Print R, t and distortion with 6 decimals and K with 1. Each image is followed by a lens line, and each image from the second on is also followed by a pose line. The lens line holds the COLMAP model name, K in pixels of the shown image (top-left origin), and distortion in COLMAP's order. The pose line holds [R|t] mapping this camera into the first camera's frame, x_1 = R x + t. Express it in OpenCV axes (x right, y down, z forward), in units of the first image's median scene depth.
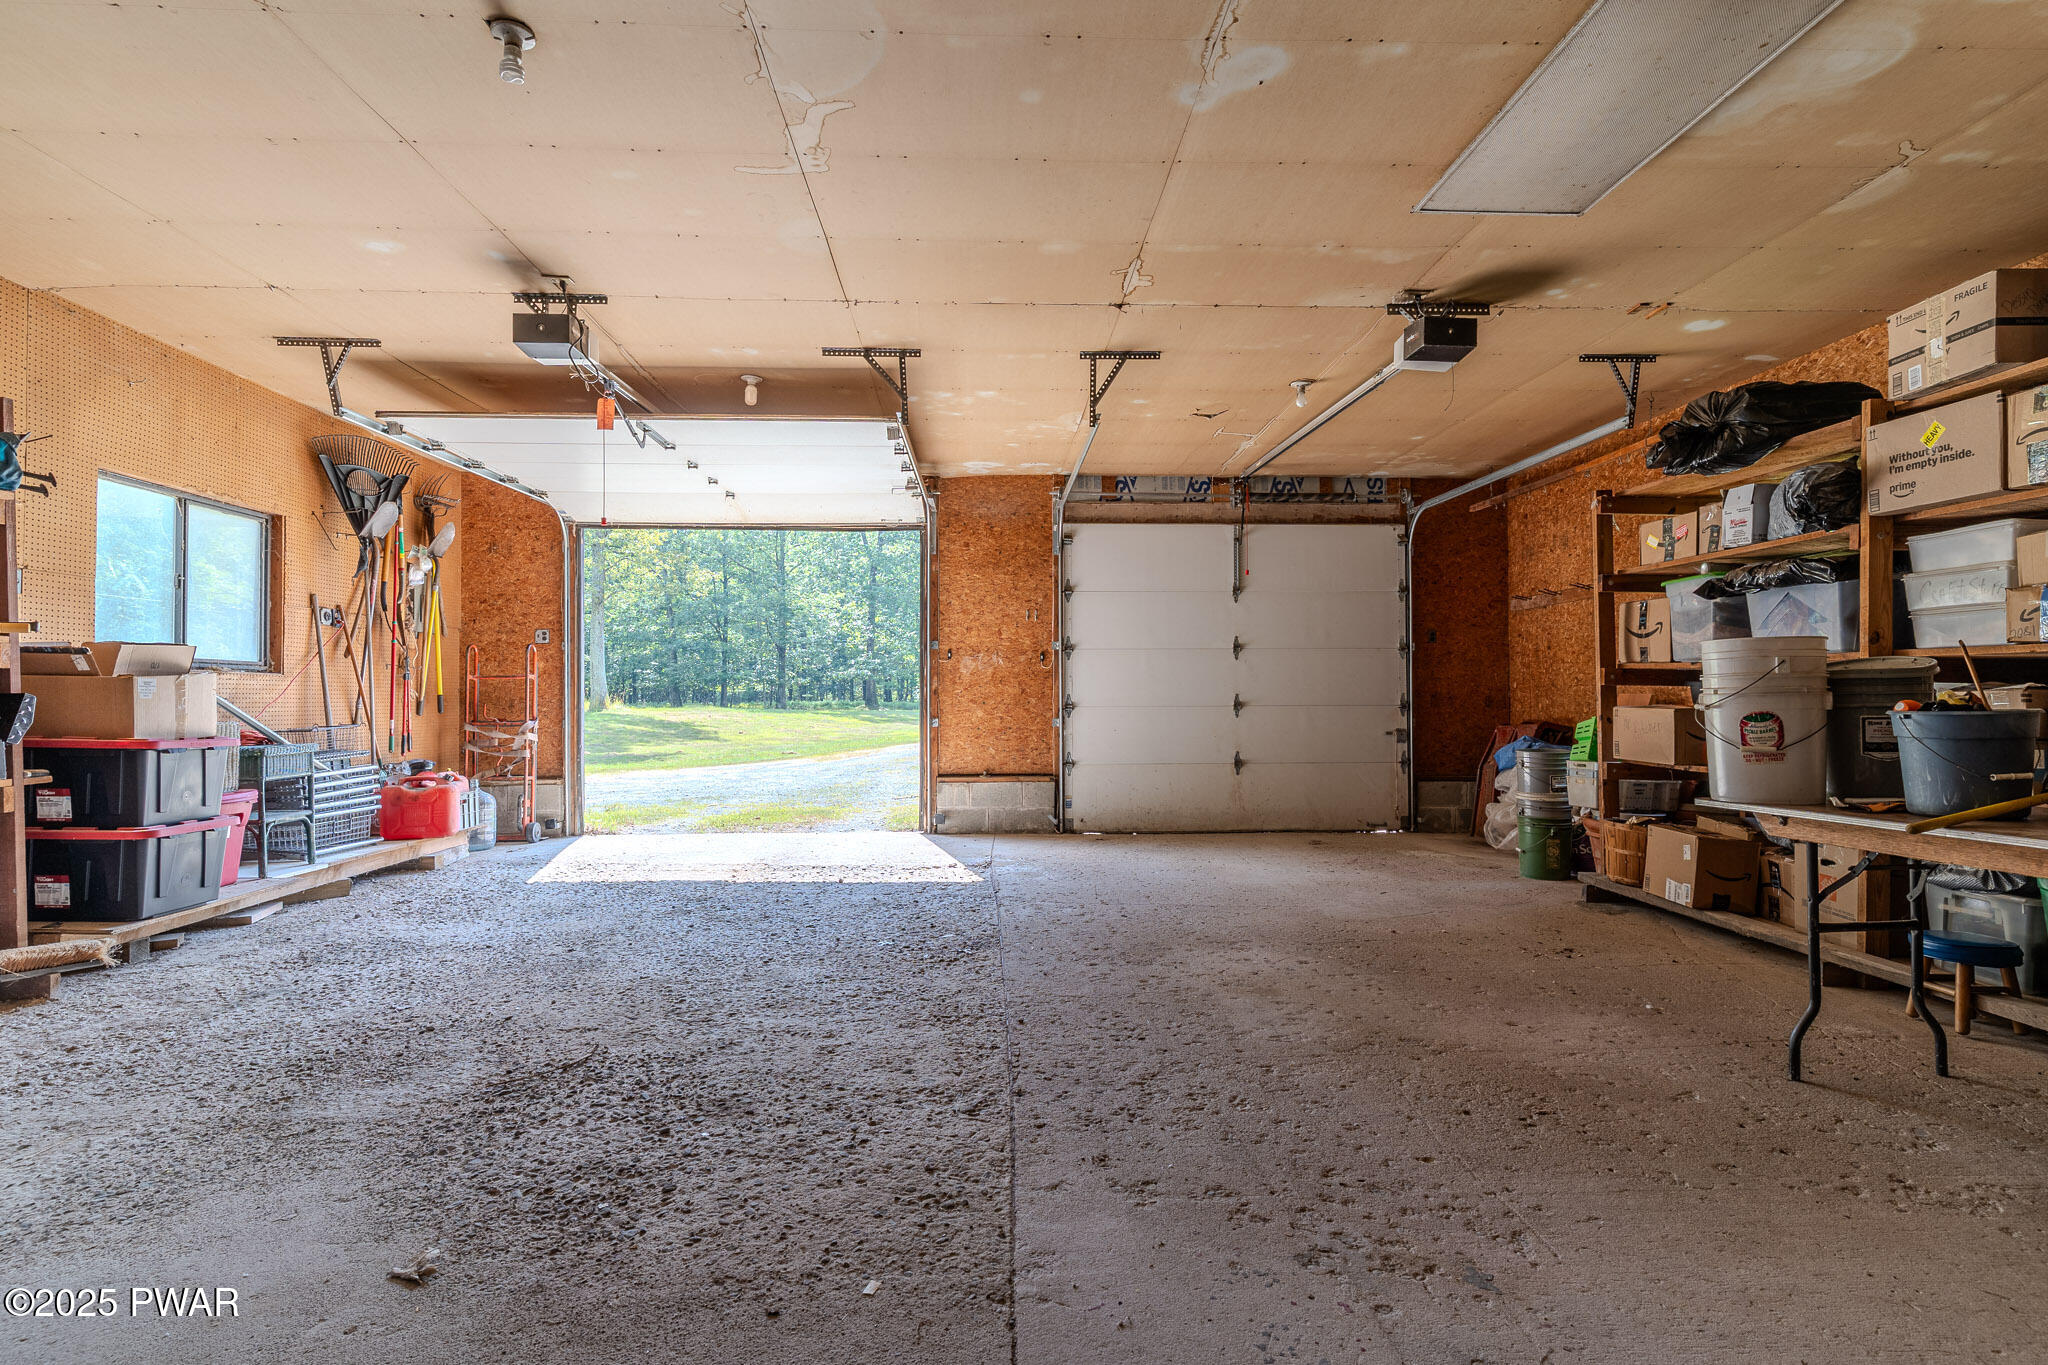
lens RADIAL K [[996.3, 0, 1014.1], [0, 996.3, 688.0], [0, 0, 1]] dist [0.002108, -0.000446]
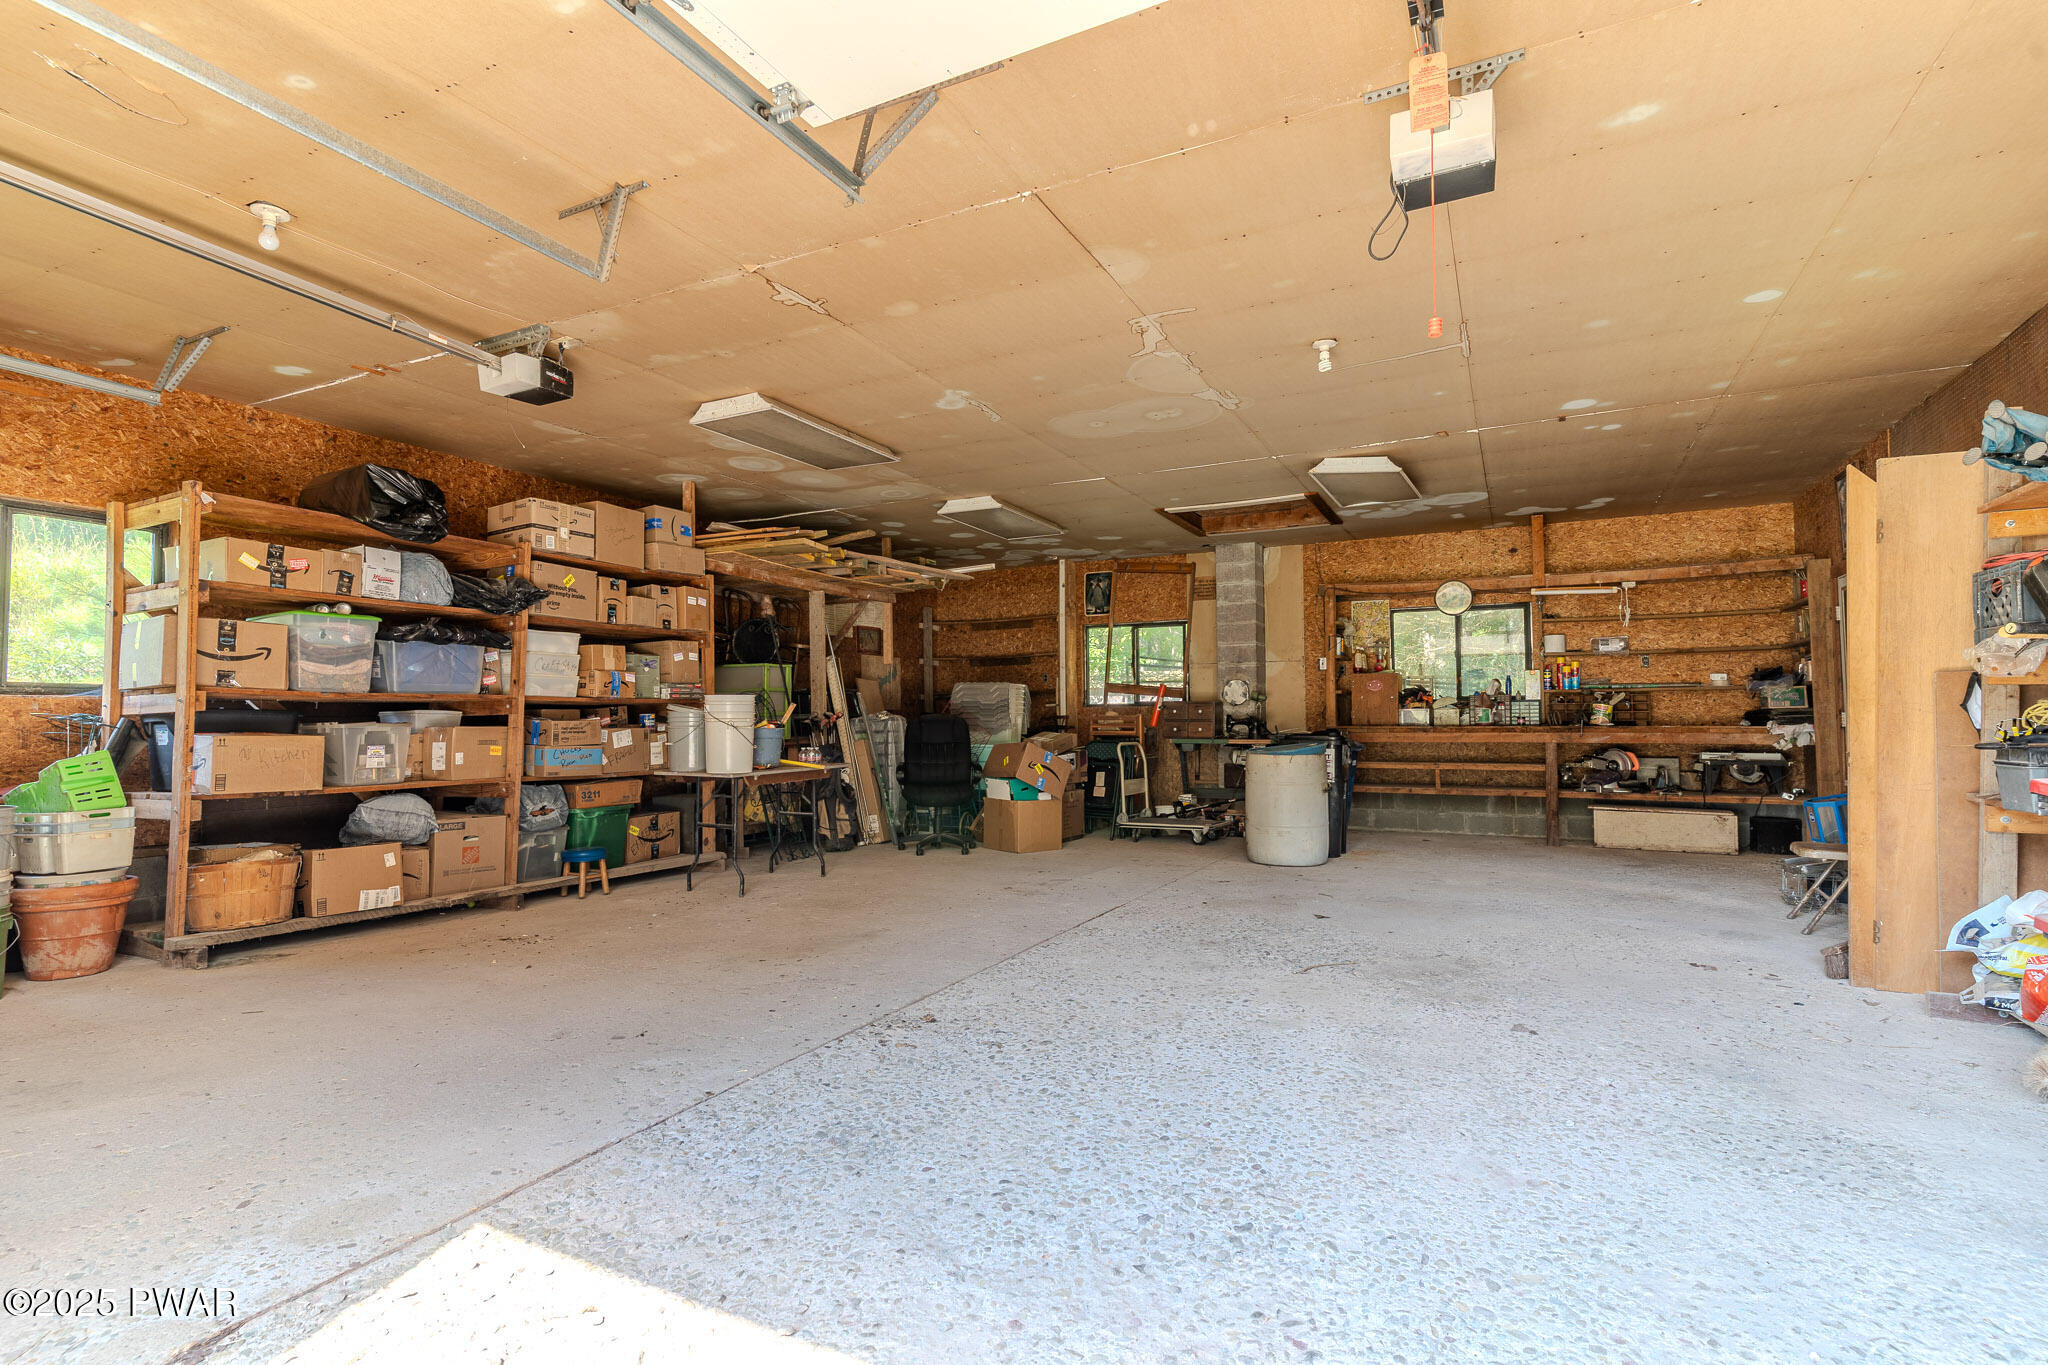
lens RADIAL K [[996.3, 0, 1018.4], [0, 996.3, 688.9], [0, 0, 1]] dist [0.002108, -0.000446]
pose [[-0.872941, 0.021089, 0.487370, -0.540513], [-0.001135, 0.998975, -0.045260, 0.019608], [-0.487825, -0.040063, -0.872022, 1.726125]]
